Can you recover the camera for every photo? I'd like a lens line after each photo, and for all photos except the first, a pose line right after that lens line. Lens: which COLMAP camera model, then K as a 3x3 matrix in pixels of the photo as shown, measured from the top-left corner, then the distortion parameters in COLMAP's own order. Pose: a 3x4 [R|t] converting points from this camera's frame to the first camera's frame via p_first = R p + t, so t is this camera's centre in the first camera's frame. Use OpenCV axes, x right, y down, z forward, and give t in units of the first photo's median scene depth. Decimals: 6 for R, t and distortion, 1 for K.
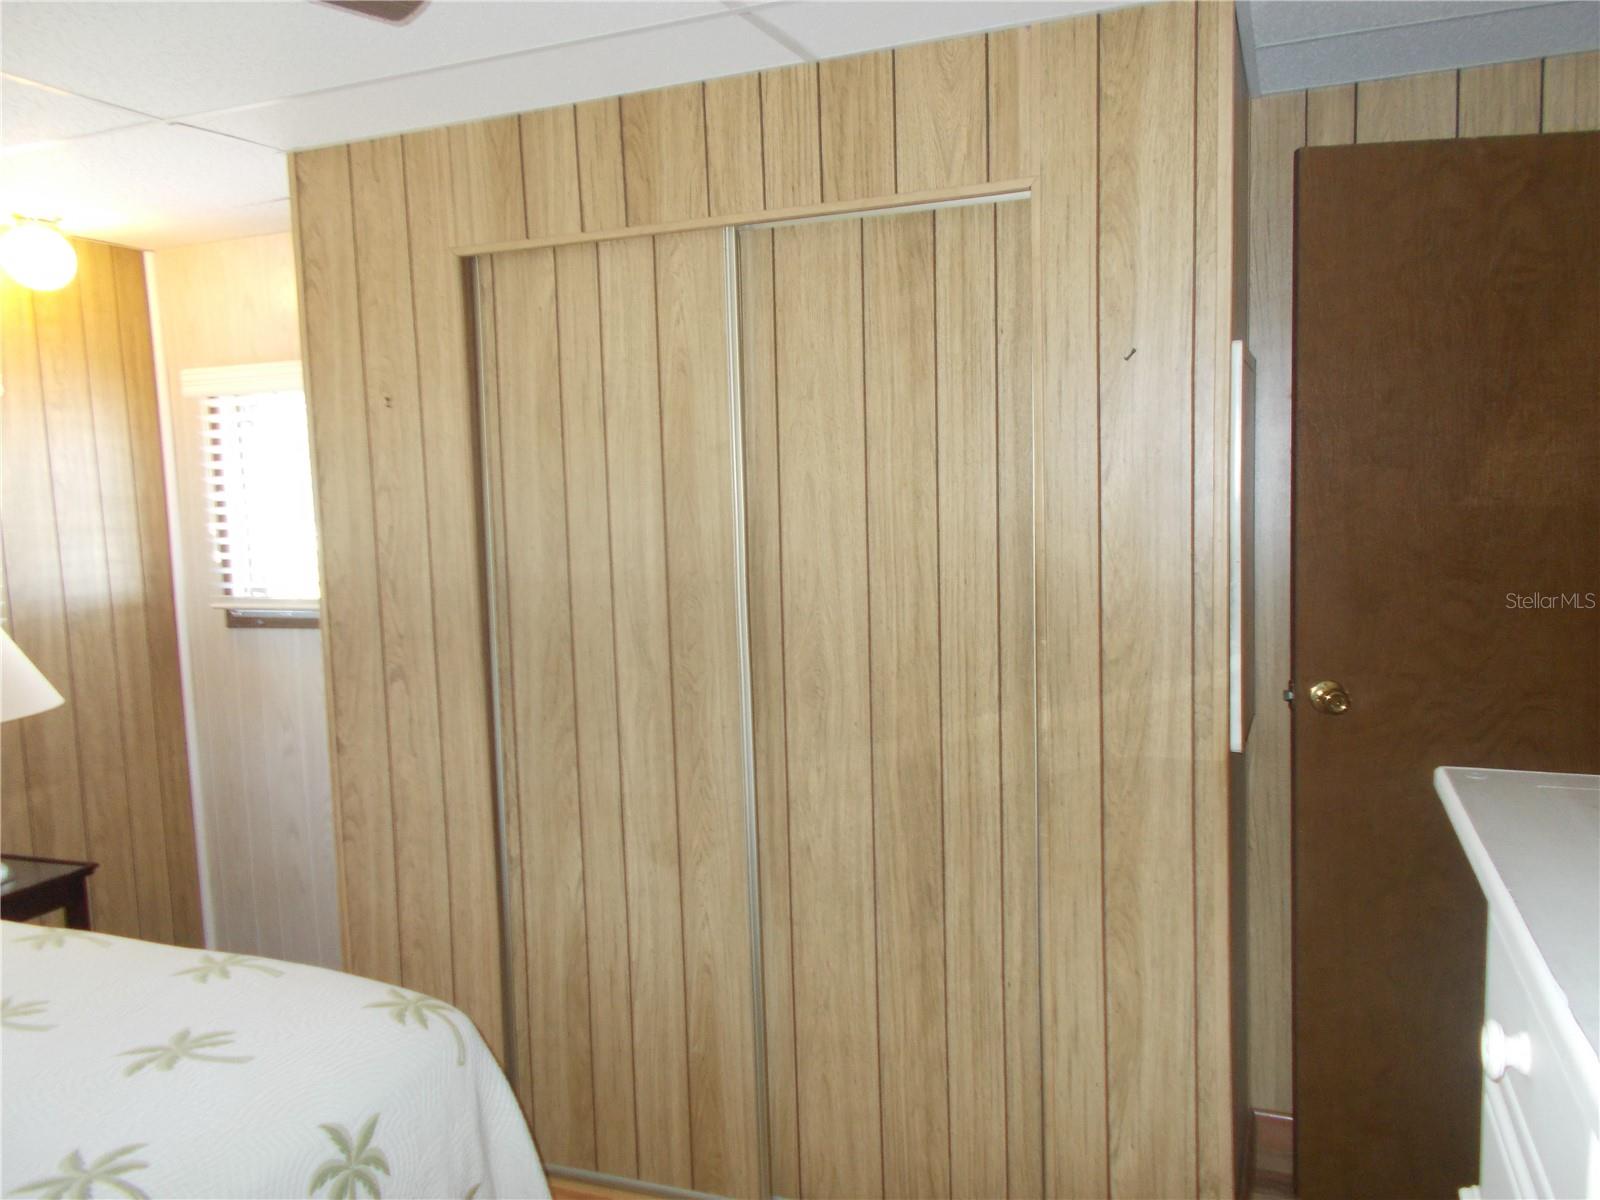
lens RADIAL K [[1242.0, 0, 806.0], [0, 1242.0, 605.1], [0, 0, 1]] dist [0.029239, -0.011691]
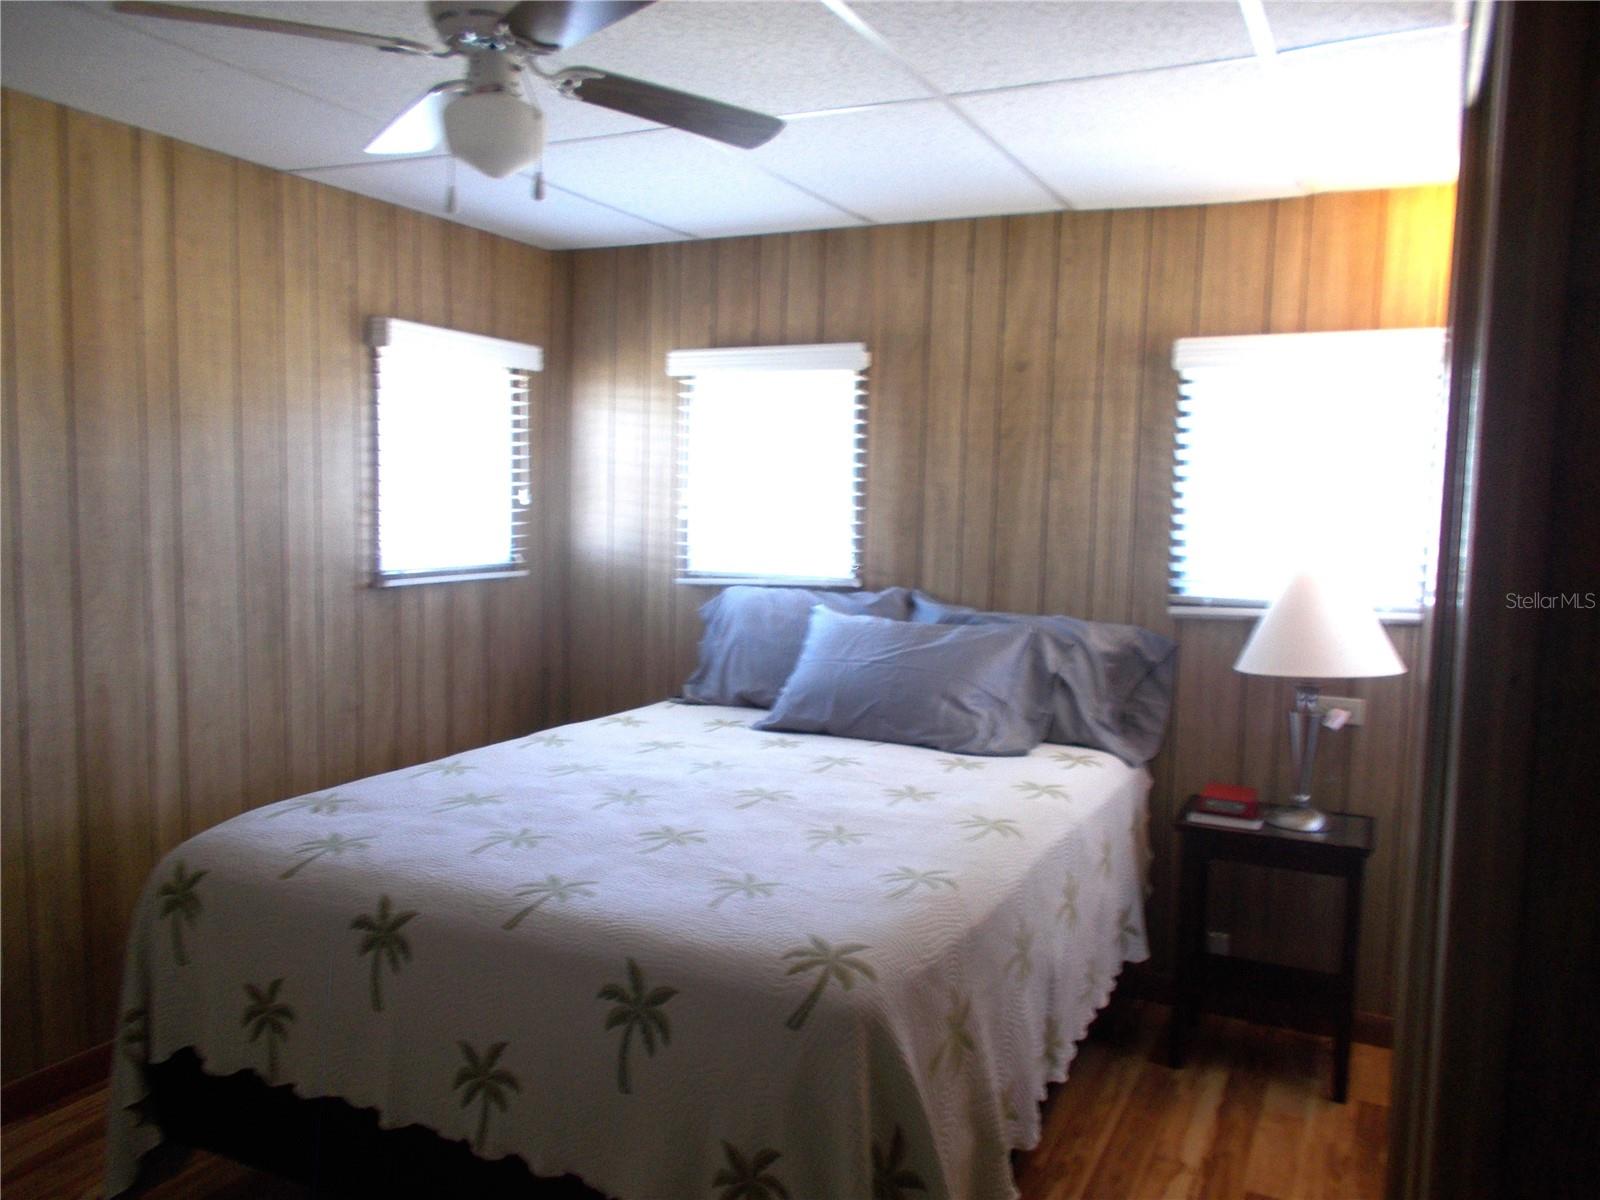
lens RADIAL K [[1242.0, 0, 804.0], [0, 1242.0, 588.8], [0, 0, 1]] dist [0.029239, -0.011691]
pose [[-0.069793, 0.120935, -0.990204, 0.437239], [-0.121377, 0.984220, 0.128759, -0.066692], [0.990150, 0.129175, -0.054013, 0.685977]]
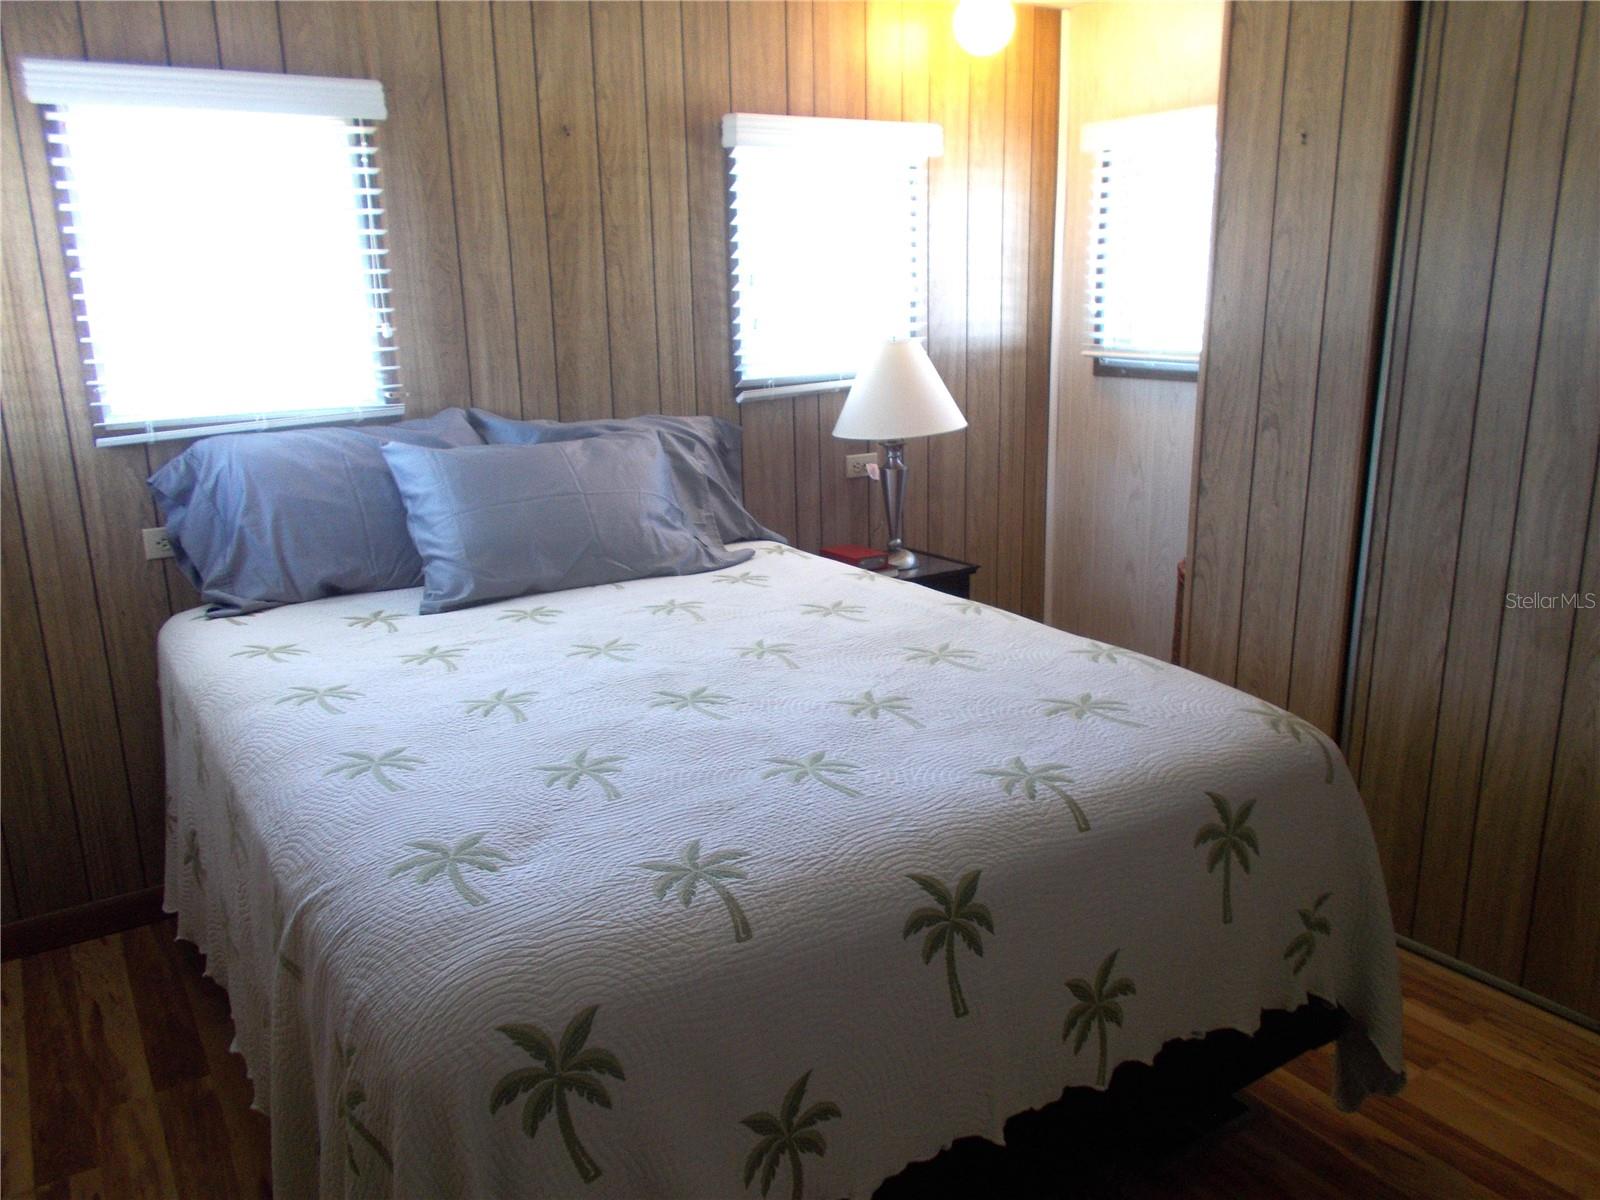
lens RADIAL K [[1242.0, 0, 804.4], [0, 1242.0, 595.6], [0, 0, 1]] dist [0.029239, -0.011691]
pose [[0.814748, 0.166653, -0.555350, -0.051879], [-0.074721, 0.979996, 0.184460, 0.035749], [0.574981, -0.108792, 0.810901, -0.055383]]
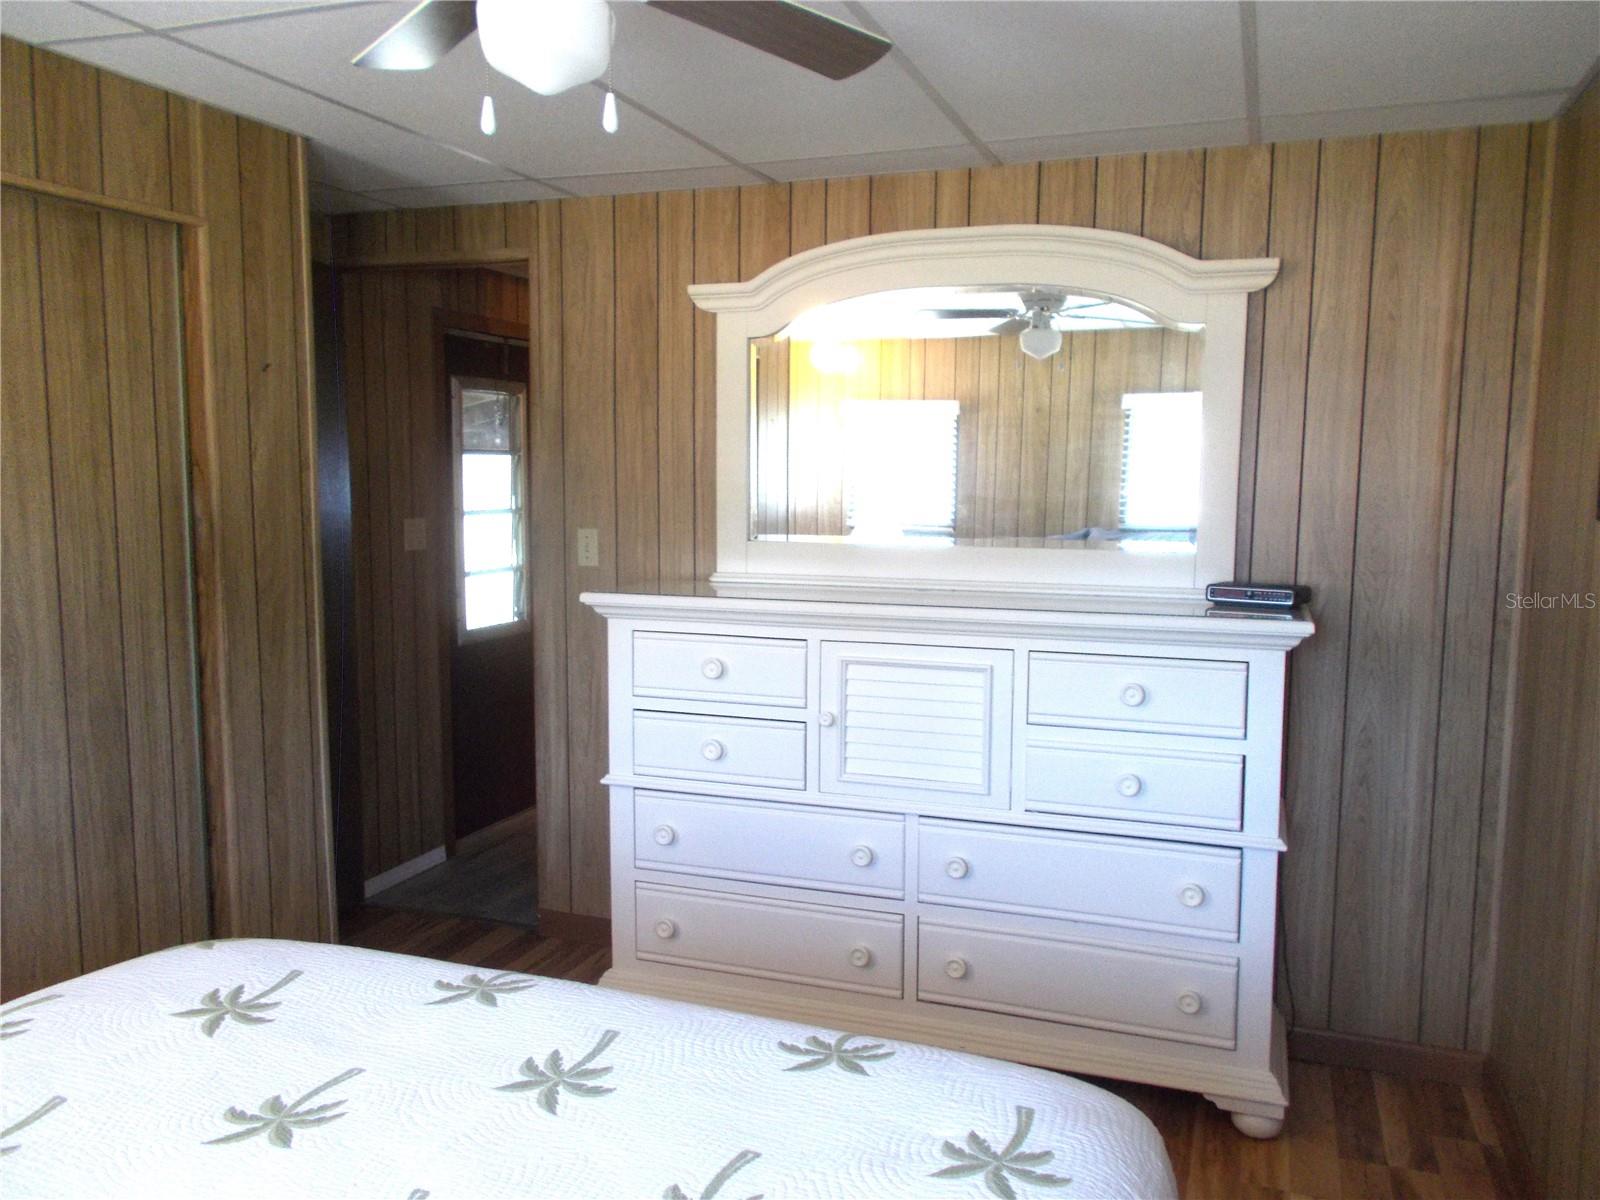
lens RADIAL K [[1242.0, 0, 801.3], [0, 1242.0, 609.9], [0, 0, 1]] dist [0.029239, -0.011691]
pose [[-0.010558, -0.080089, 0.996732, -0.951003], [0.093500, 0.992341, 0.080727, 0.008728], [-0.995563, 0.094047, -0.002989, 0.353620]]
